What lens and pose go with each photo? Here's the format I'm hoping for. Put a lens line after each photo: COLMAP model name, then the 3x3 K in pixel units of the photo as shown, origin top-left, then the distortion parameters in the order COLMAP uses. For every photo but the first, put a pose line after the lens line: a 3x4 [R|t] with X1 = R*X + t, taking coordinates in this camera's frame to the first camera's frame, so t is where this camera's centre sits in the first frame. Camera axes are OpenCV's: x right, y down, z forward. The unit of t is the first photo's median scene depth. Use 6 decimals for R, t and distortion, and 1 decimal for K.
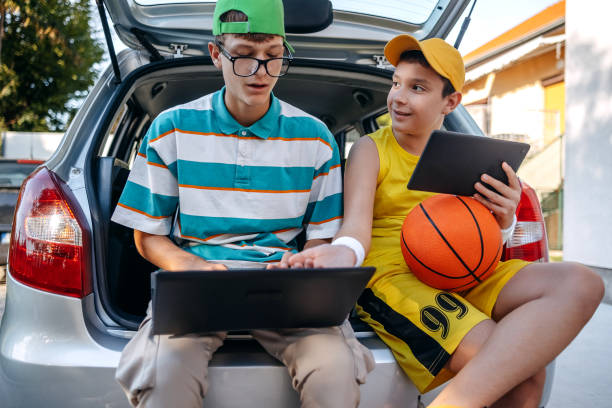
lens RADIAL K [[604.7, 0, 306.7], [0, 604.7, 205.9], [0, 0, 1]] dist [0.018047, 0.000000]
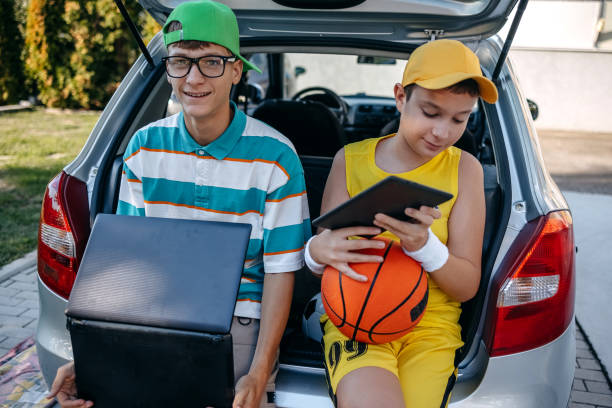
lens RADIAL K [[604.7, 0, 306.8], [0, 604.7, 202.5], [0, 0, 1]] dist [0.018047, 0.000000]
pose [[0.922091, 0.118266, -0.368459, 0.327920], [-0.020024, 0.965461, 0.259776, -0.252441], [0.386455, -0.232159, 0.892611, 0.133711]]
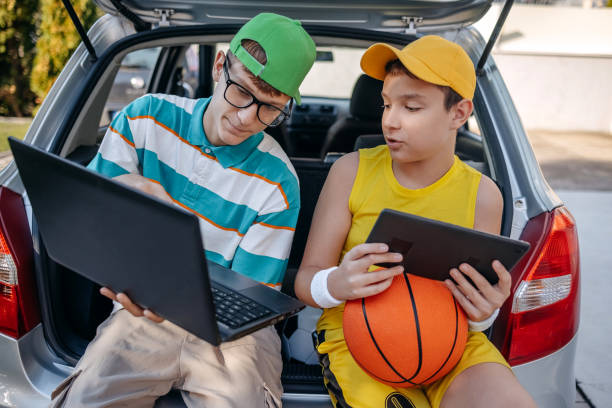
lens RADIAL K [[604.7, 0, 304.8], [0, 604.7, 202.6], [0, 0, 1]] dist [0.018047, 0.000000]
pose [[0.971278, 0.080421, -0.223946, 0.200040], [-0.022223, 0.967698, 0.251129, -0.228483], [0.236908, -0.238940, 0.941691, 0.185412]]
